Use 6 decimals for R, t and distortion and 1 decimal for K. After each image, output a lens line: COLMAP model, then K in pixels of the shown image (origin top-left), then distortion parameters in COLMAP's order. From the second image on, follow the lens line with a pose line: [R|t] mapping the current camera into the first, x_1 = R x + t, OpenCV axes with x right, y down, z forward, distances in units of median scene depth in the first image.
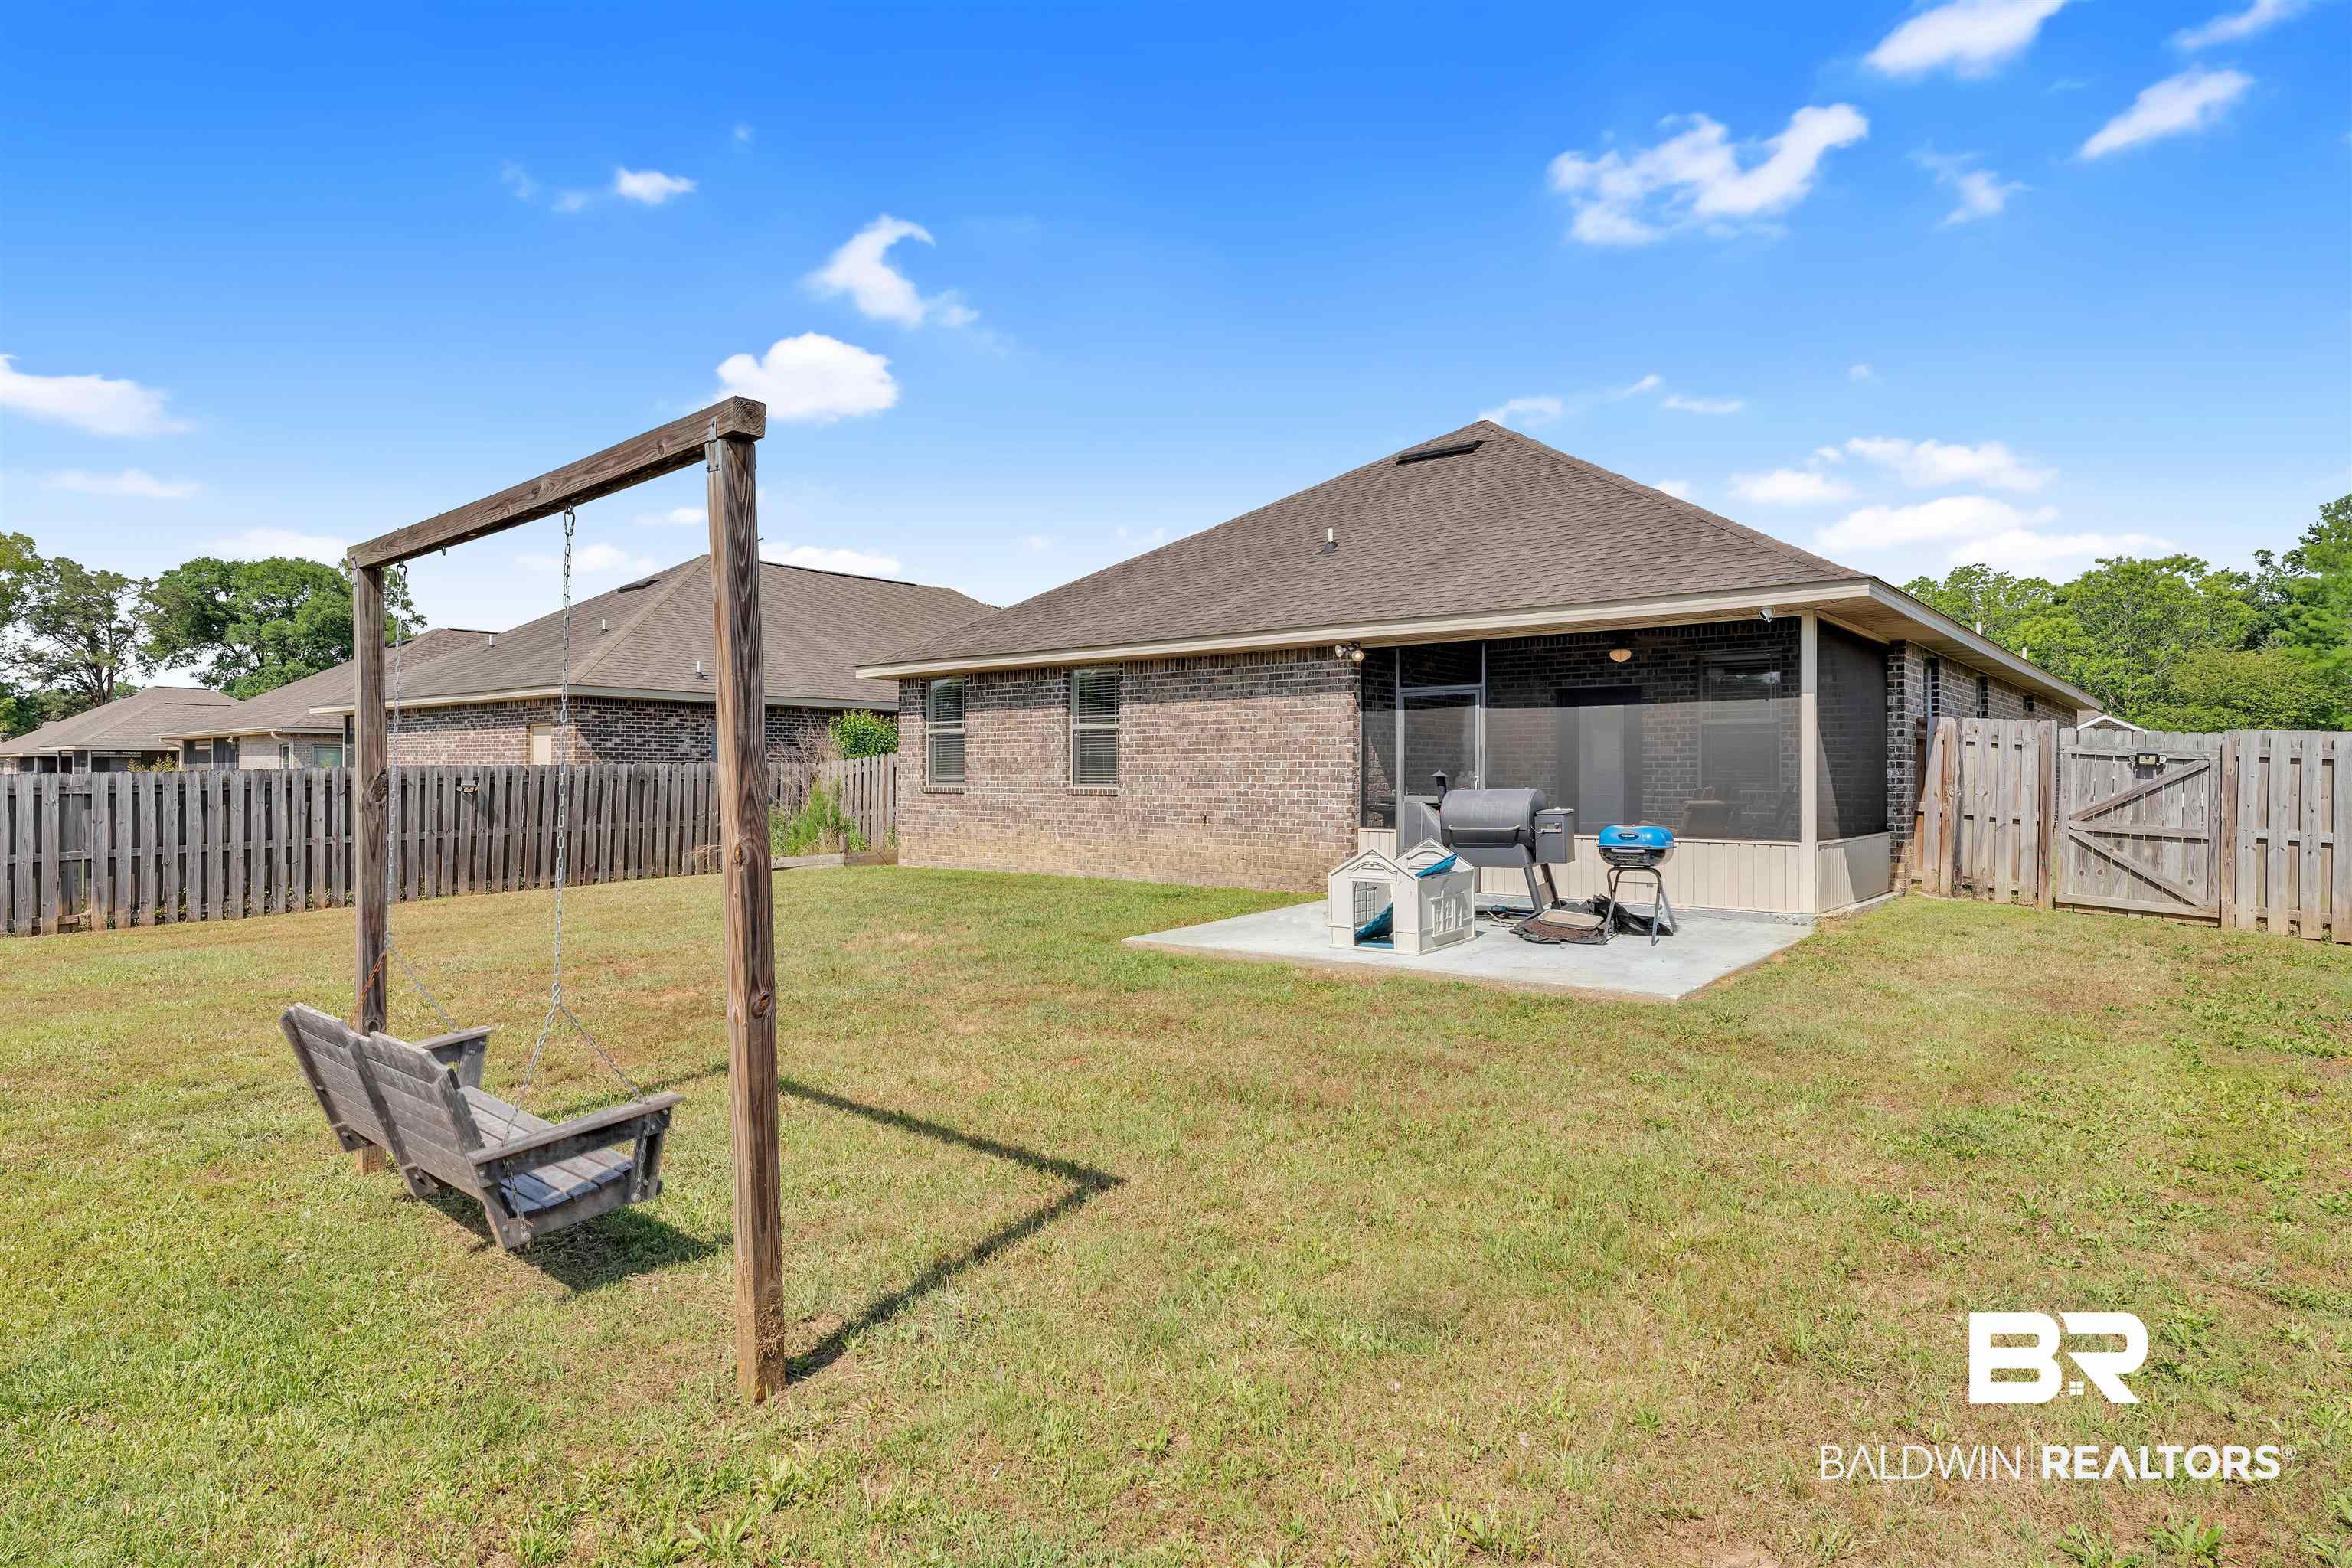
lens RADIAL K [[1270.7, 0, 1174.1], [0, 1270.7, 769.1], [0, 0, 1]] dist [0.008716, -0.001030]
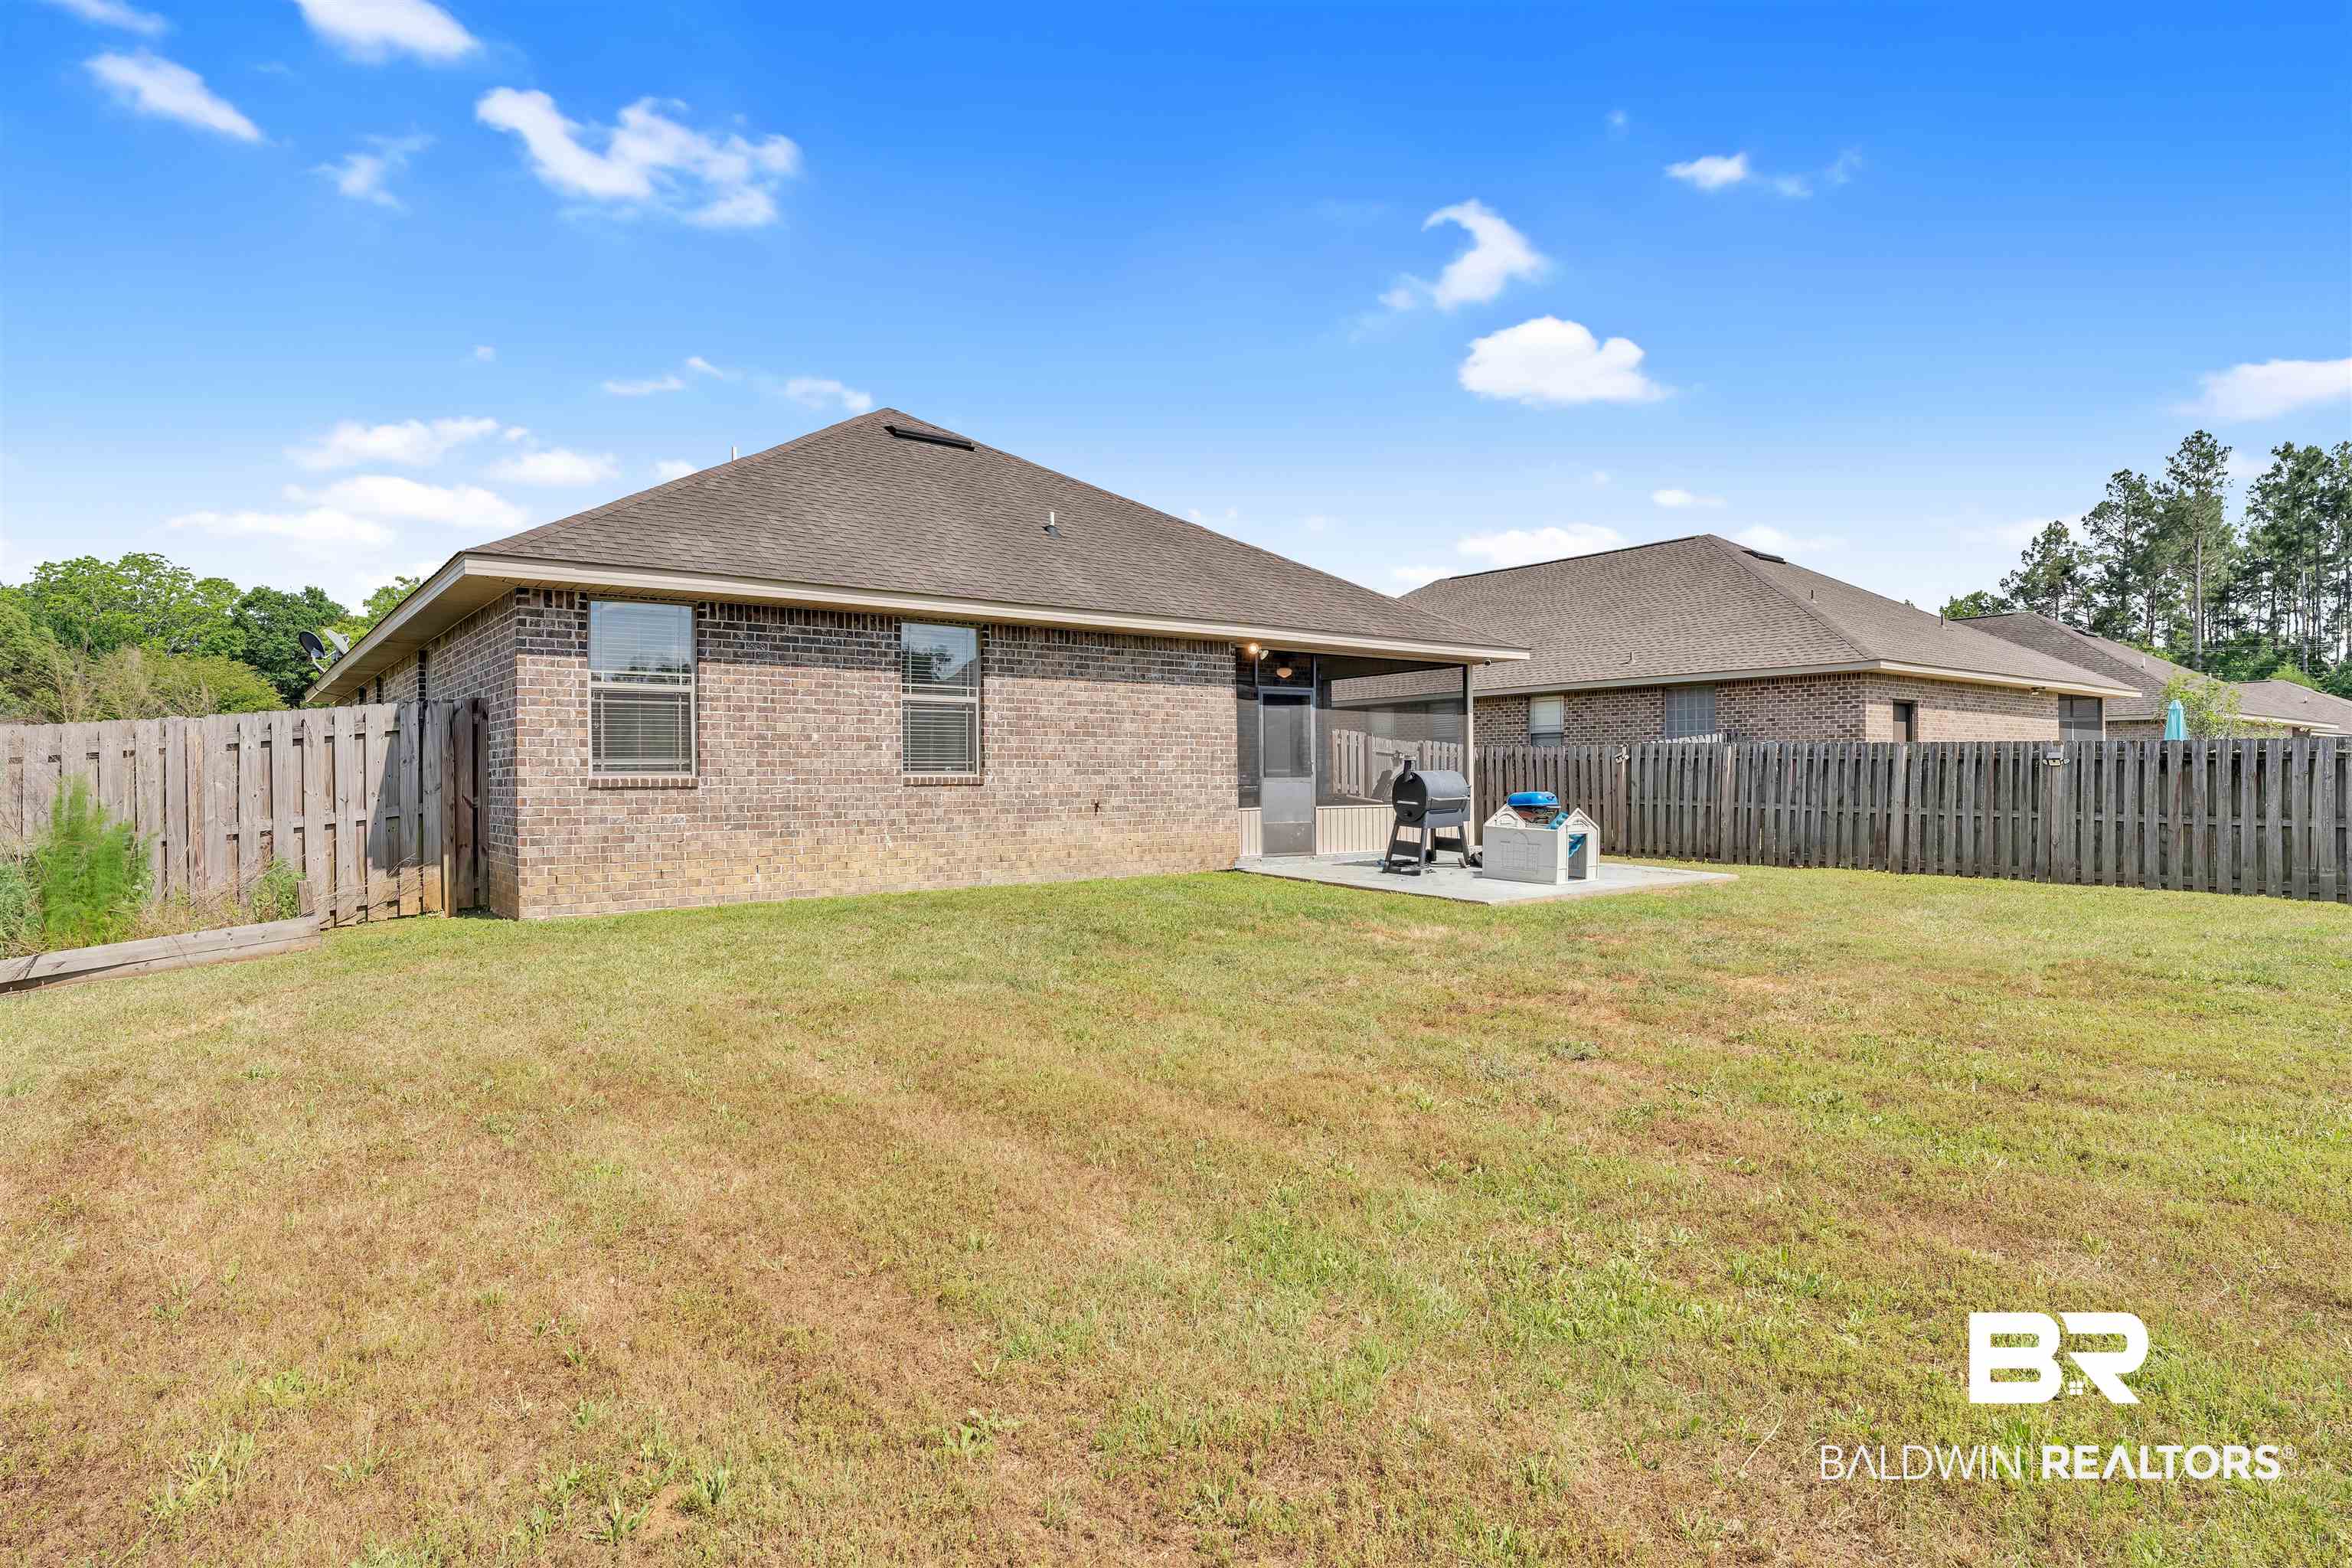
lens RADIAL K [[1270.7, 0, 1157.1], [0, 1270.7, 778.5], [0, 0, 1]] dist [0.008716, -0.001030]
pose [[0.230873, -0.002634, 0.972980, -0.872752], [0.002250, 0.999995, 0.002174, 0.016151], [-0.972981, 0.001688, 0.230878, 0.743643]]
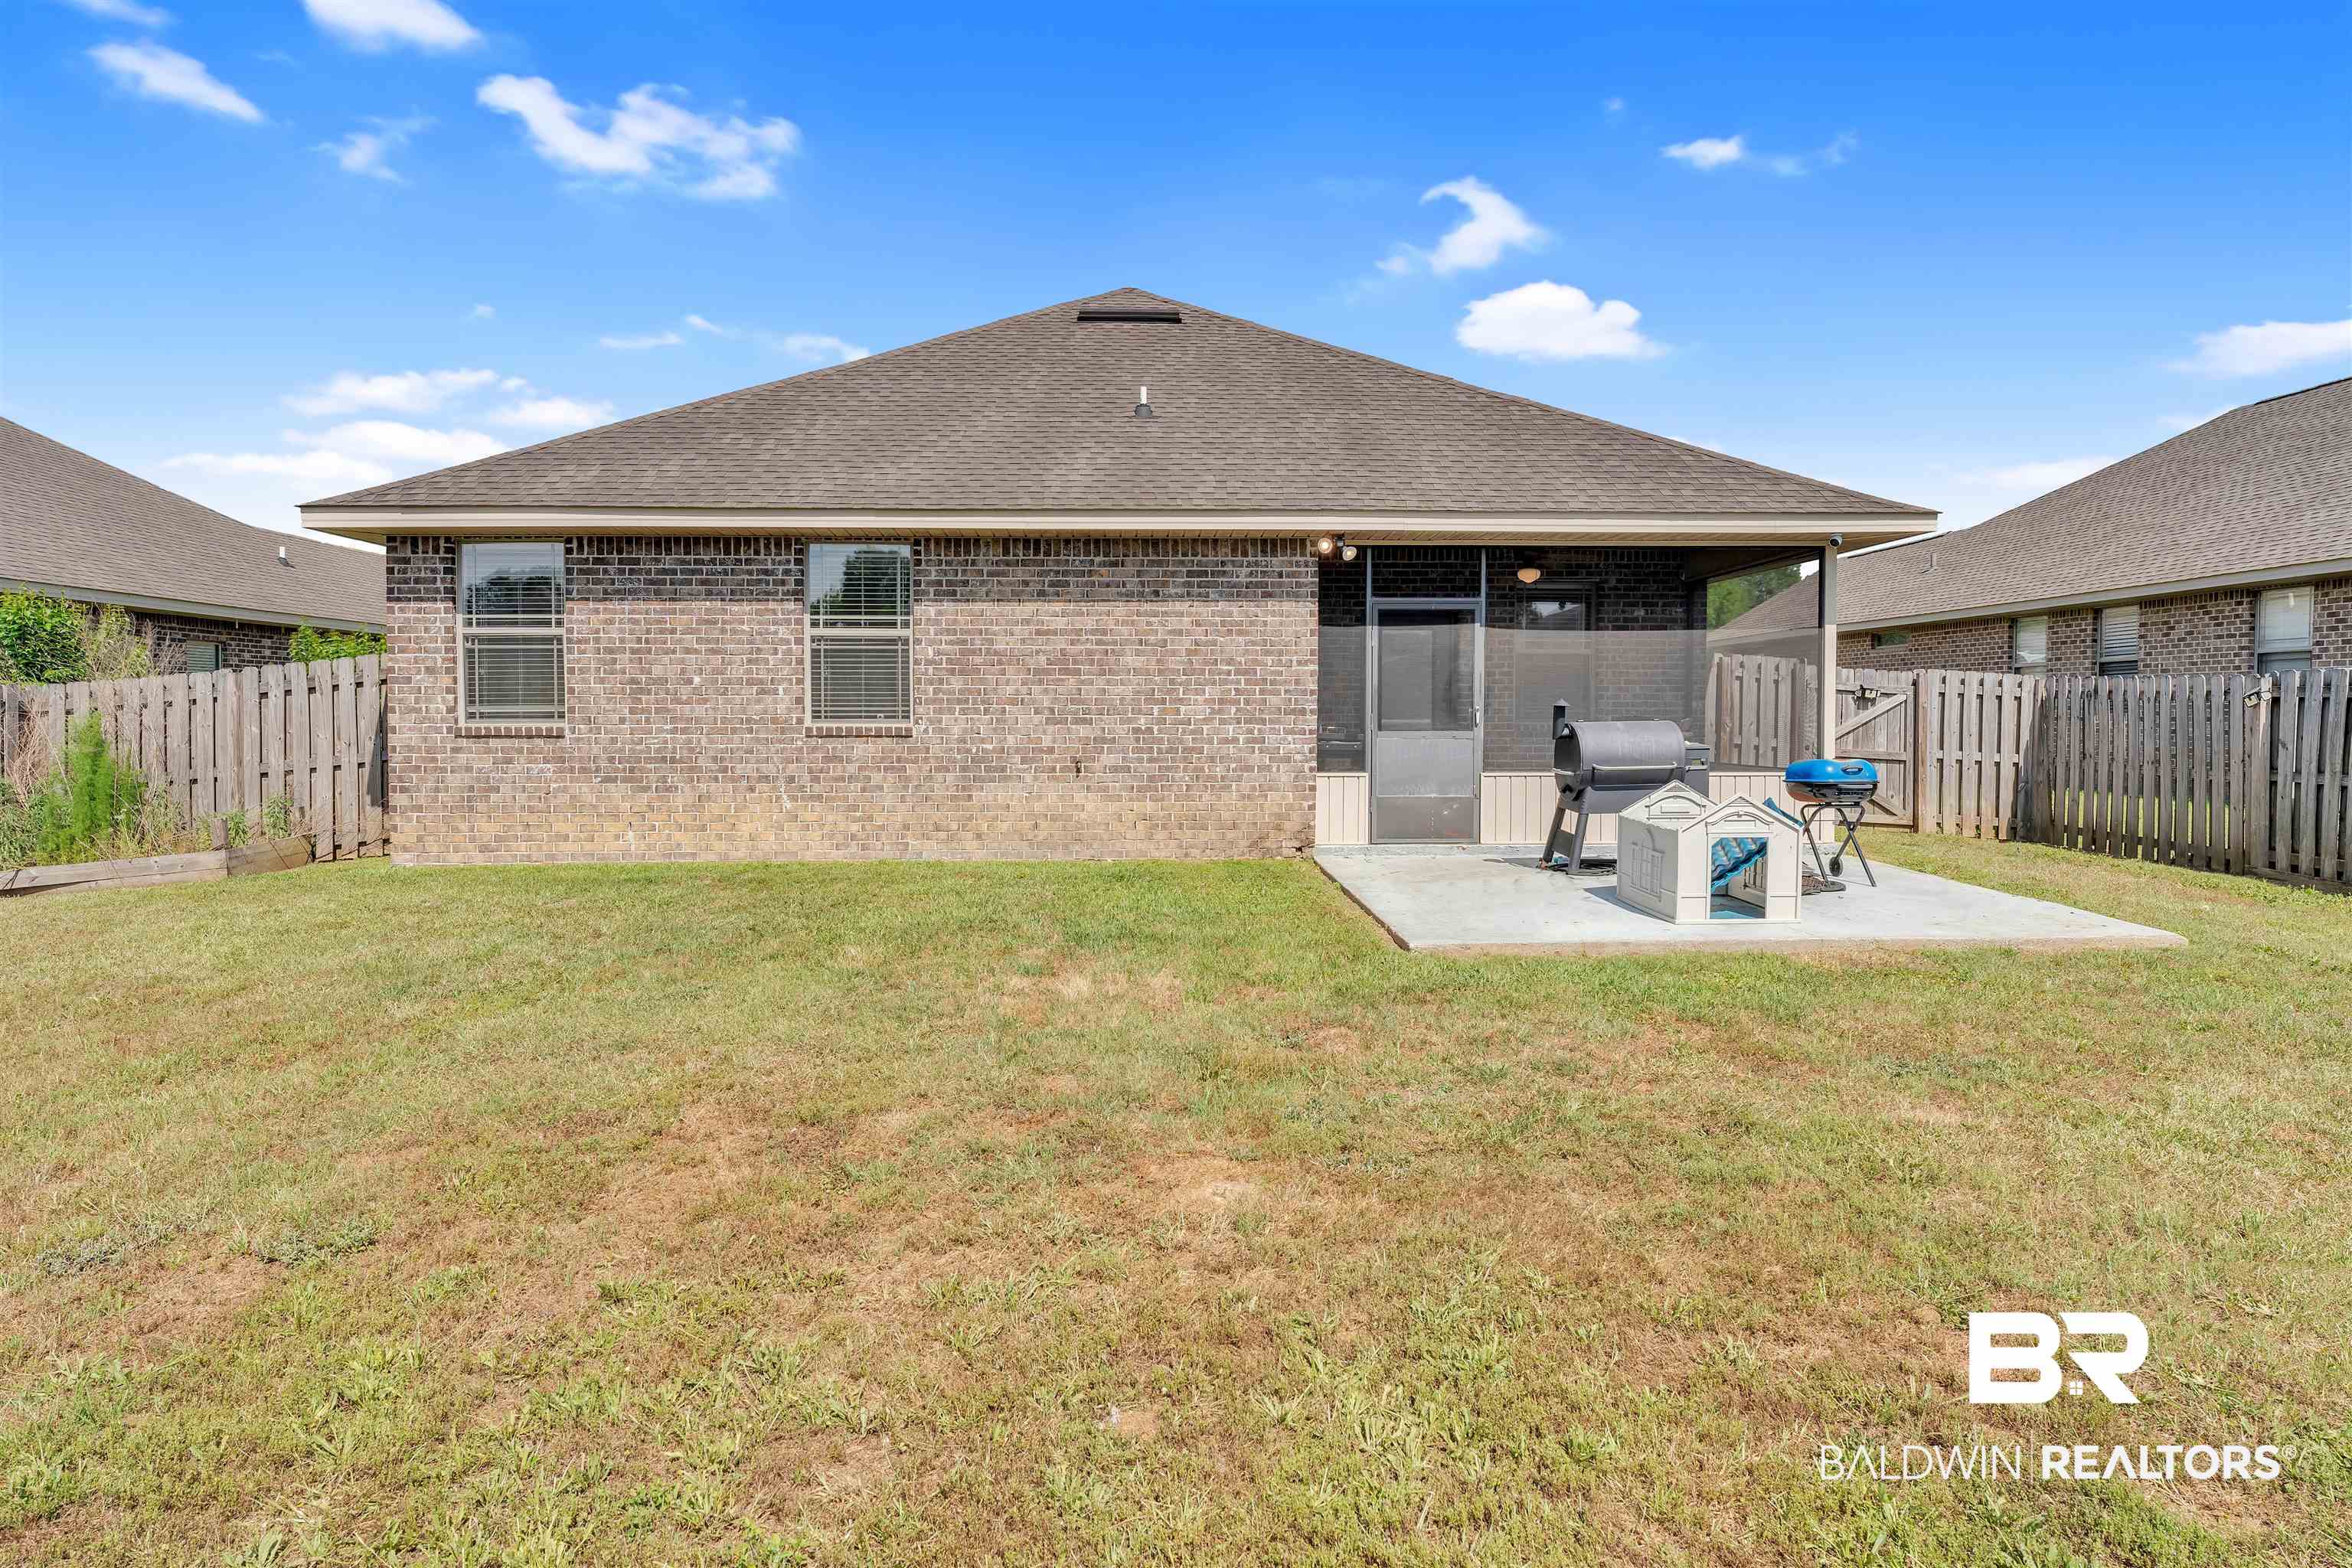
lens RADIAL K [[1367.1, 0, 1154.1], [0, 1367.1, 752.0], [0, 0, 1]] dist [0.003480, 0.002751]
pose [[0.751940, -0.018935, 0.658960, -0.452814], [-0.001994, 0.999518, 0.030995, 0.006841], [-0.659228, -0.024620, 0.751540, 0.393346]]
